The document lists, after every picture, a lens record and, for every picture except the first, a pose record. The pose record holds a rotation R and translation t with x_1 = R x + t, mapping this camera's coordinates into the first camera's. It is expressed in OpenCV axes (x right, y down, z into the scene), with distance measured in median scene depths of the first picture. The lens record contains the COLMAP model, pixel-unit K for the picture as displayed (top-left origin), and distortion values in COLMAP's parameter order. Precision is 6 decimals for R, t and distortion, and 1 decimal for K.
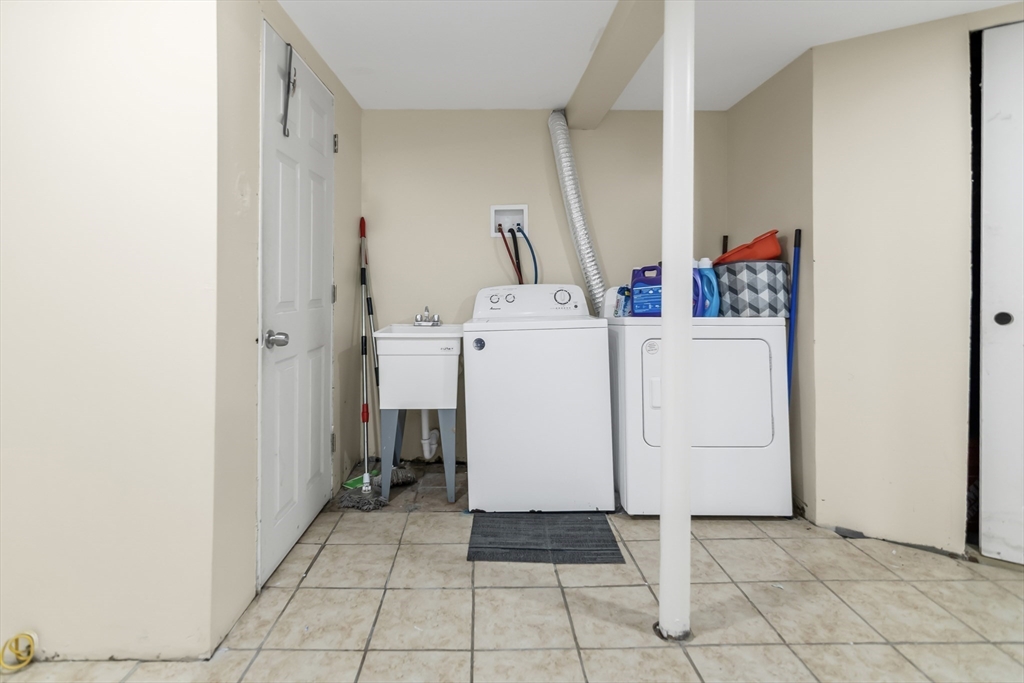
lens RADIAL K [[503.3, 0, 509.0], [0, 503.3, 286.6], [0, 0, 1]] dist [-0.000307, 0.000087]
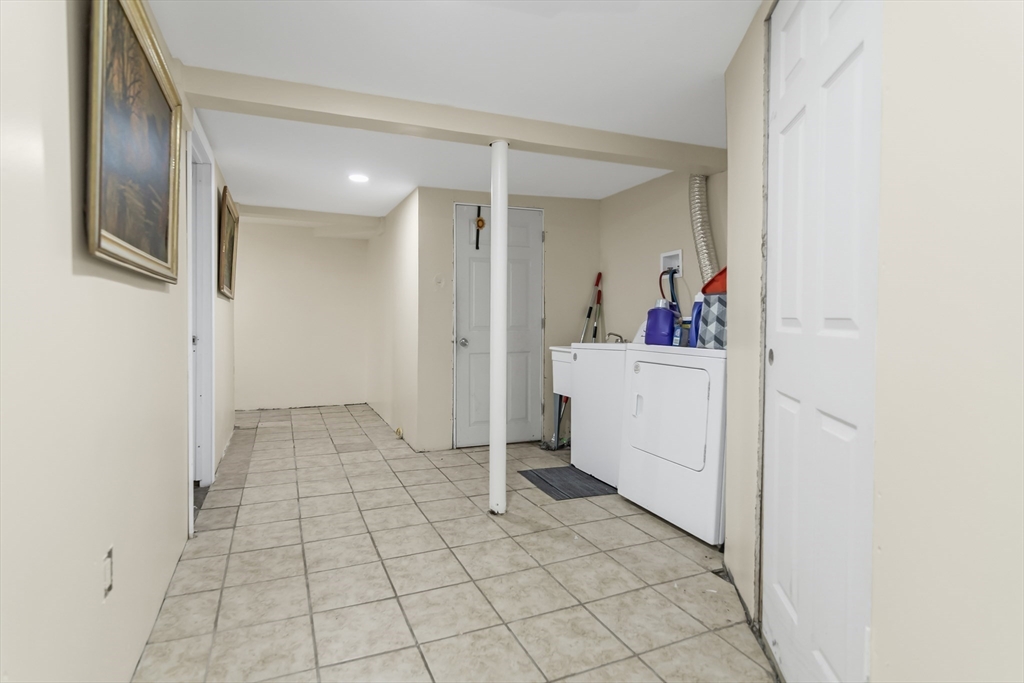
lens RADIAL K [[511.6, 0, 515.0], [0, 511.6, 326.5], [0, 0, 1]] dist [0.002511, -0.000004]
pose [[0.398125, 0.012163, -0.917251, 1.482422], [0.001925, 0.999899, 0.014095, -0.000049], [0.917329, -0.007377, 0.398061, 0.251381]]
